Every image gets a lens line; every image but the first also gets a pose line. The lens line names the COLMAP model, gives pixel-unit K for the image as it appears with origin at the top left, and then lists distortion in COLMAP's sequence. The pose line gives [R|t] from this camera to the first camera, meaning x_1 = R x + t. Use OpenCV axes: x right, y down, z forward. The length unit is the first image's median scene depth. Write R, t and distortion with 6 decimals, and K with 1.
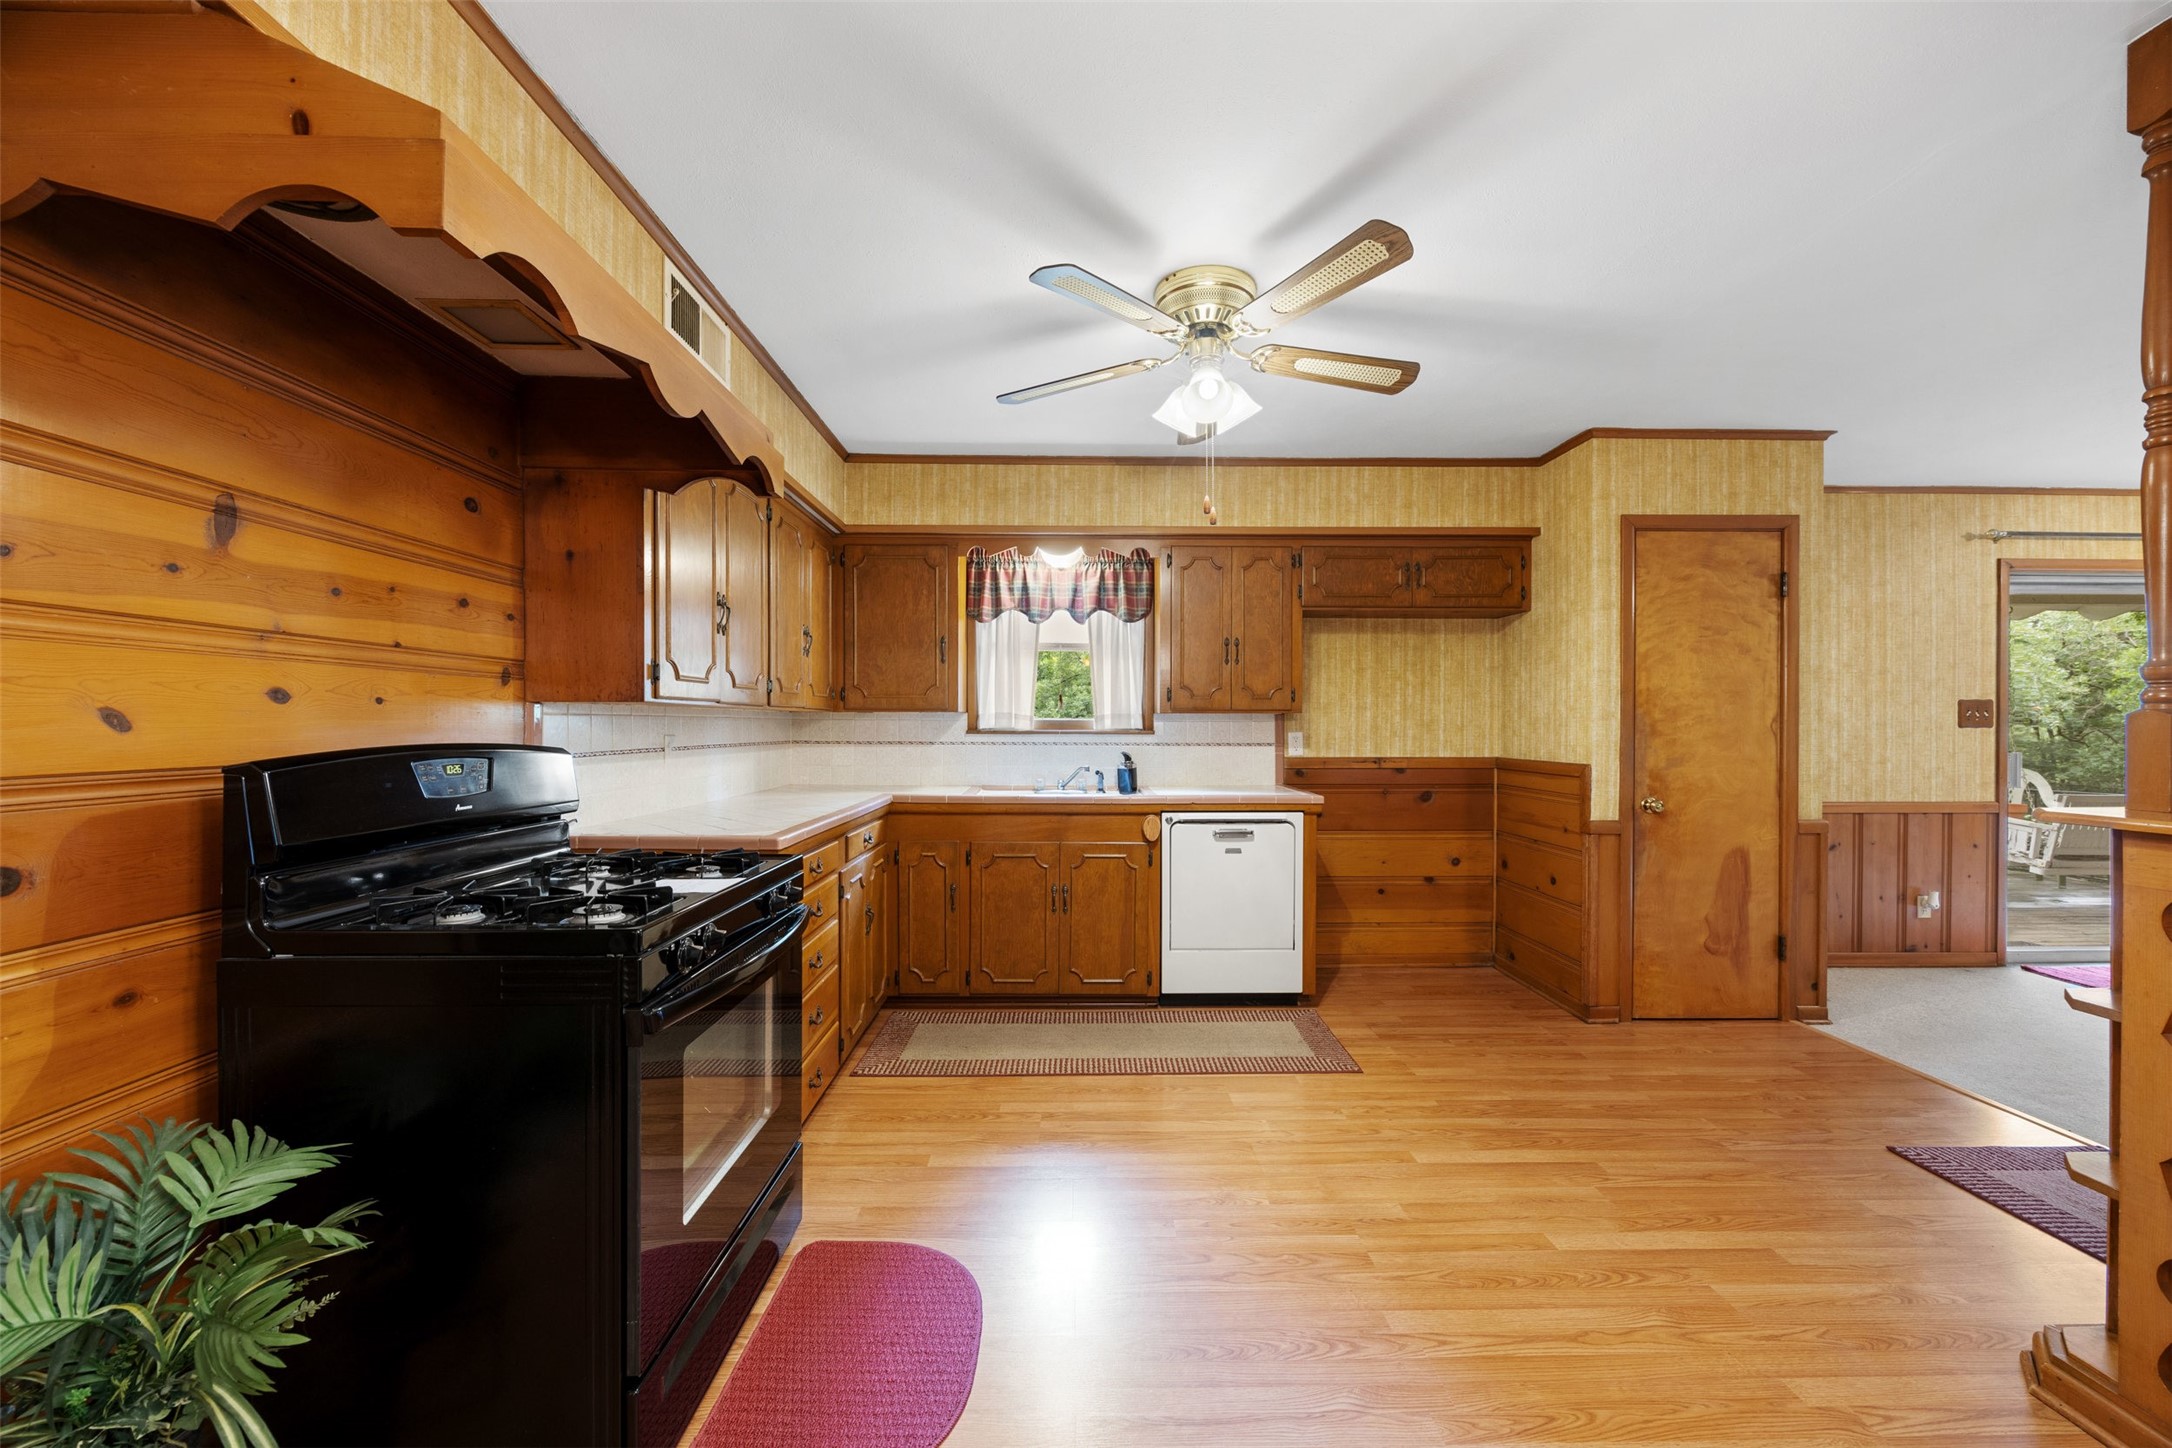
lens RADIAL K [[830.8, 0, 1074.9], [0, 830.8, 720.8], [0, 0, 1]] dist [-0.001406, -0.000186]
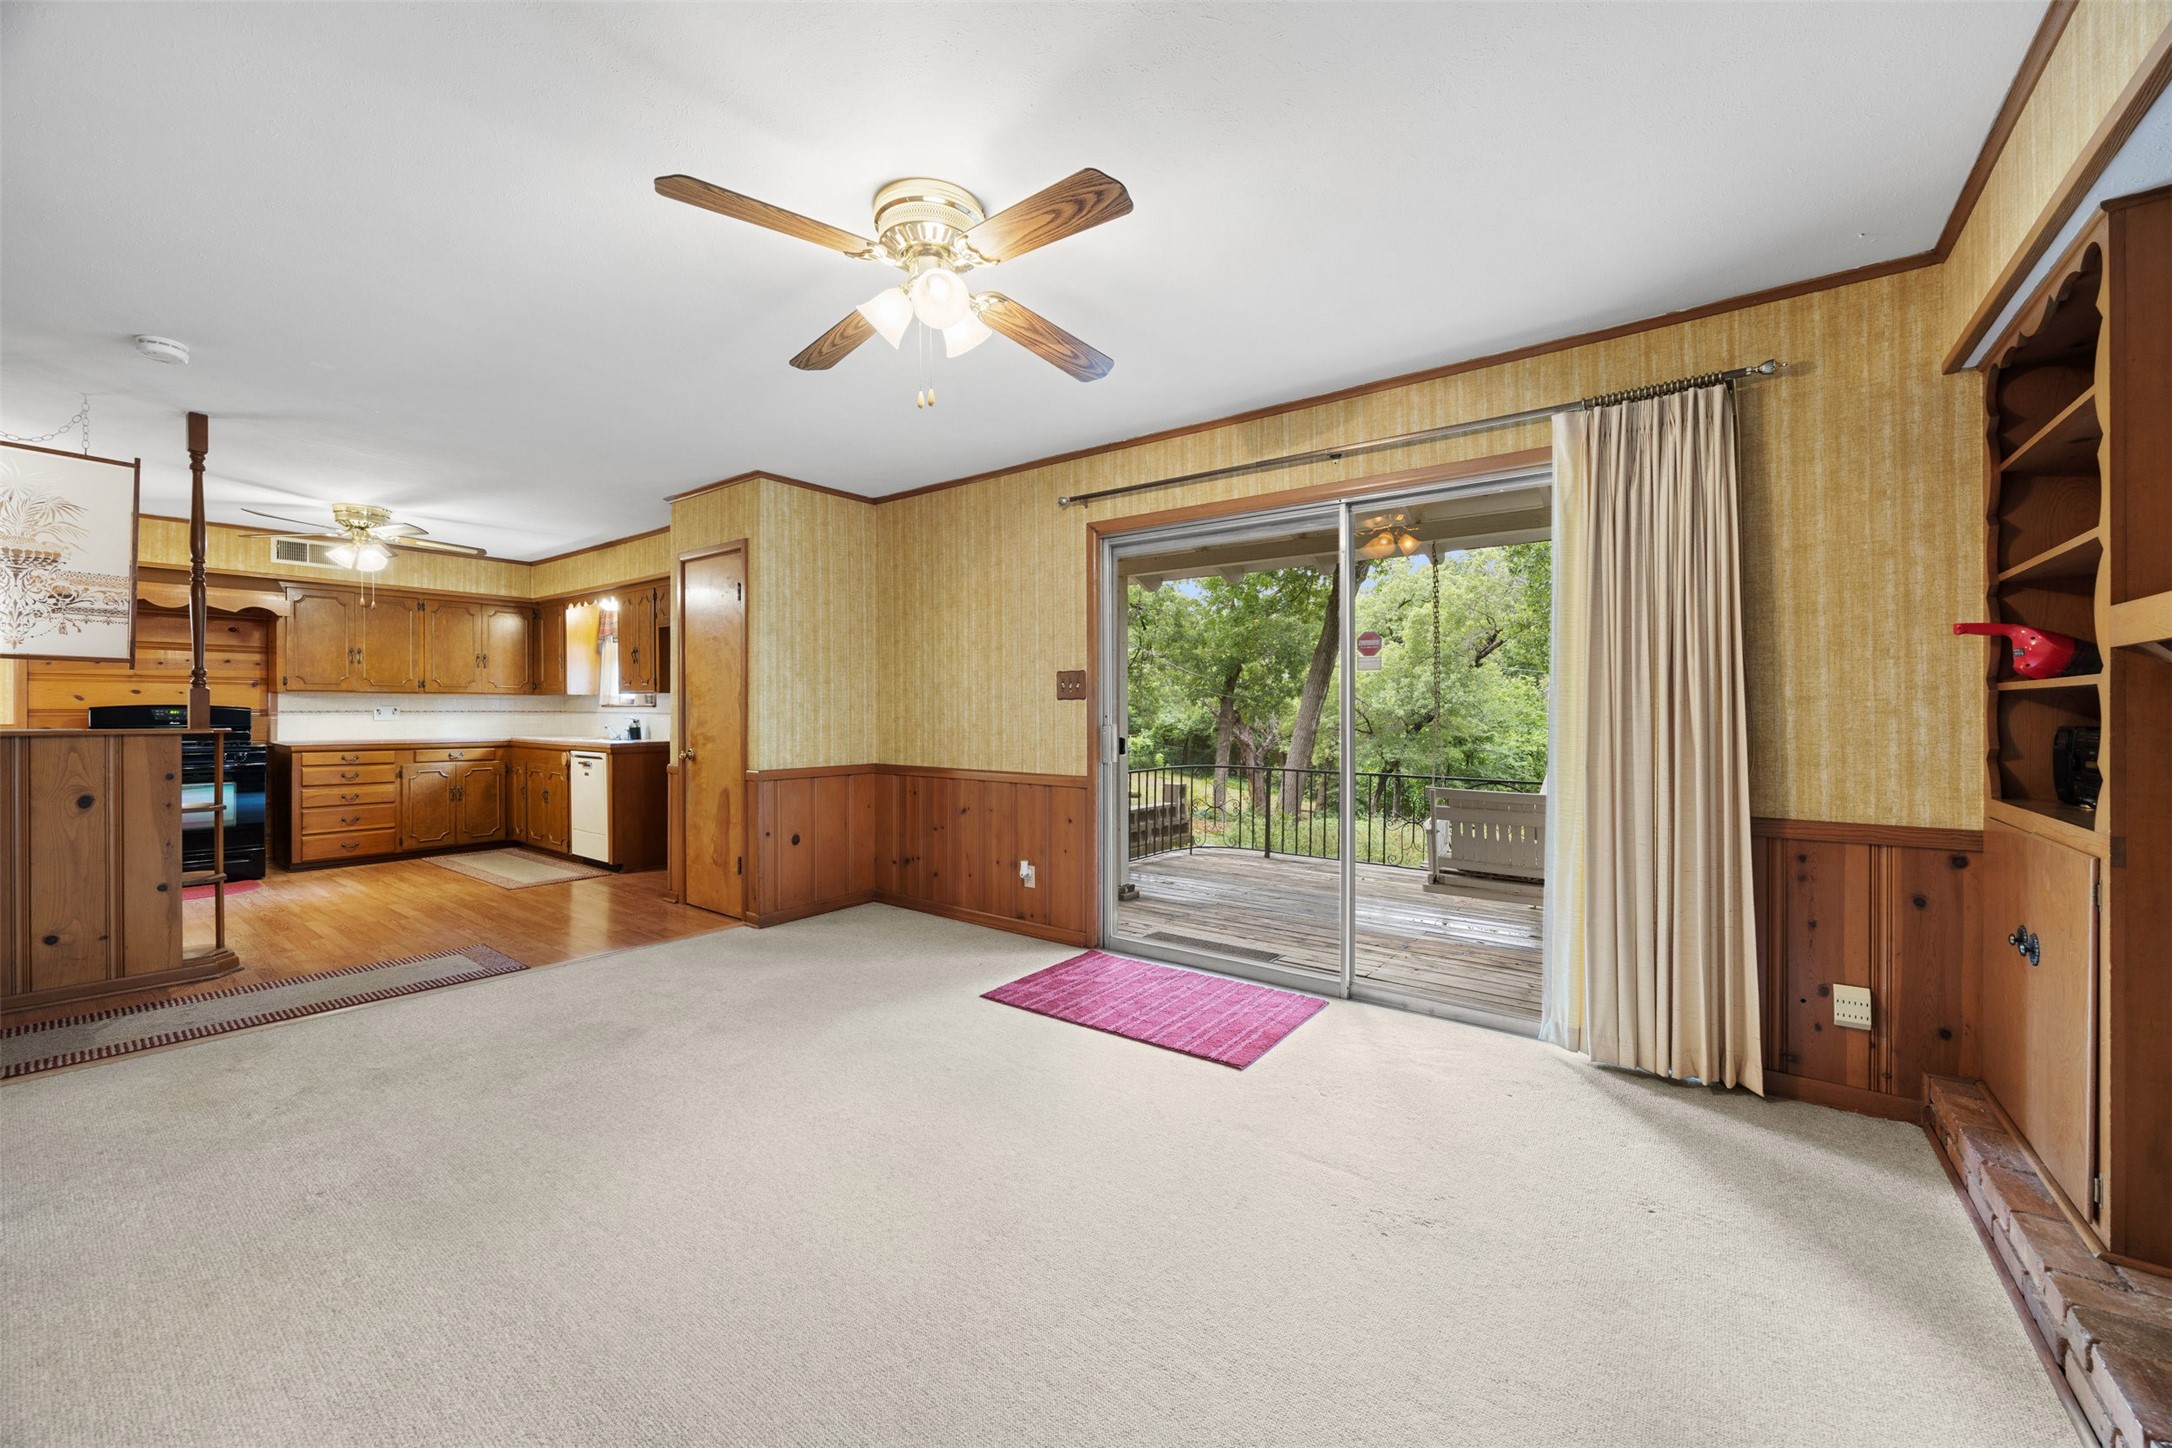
lens RADIAL K [[830.8, 0, 1047.5], [0, 830.8, 708.2], [0, 0, 1]] dist [-0.001406, -0.000186]
pose [[0.782265, -0.002002, -0.622943, 1.675285], [0.001449, 0.999998, -0.001393, 0.019888], [0.622944, 0.000187, 0.782266, 0.216694]]
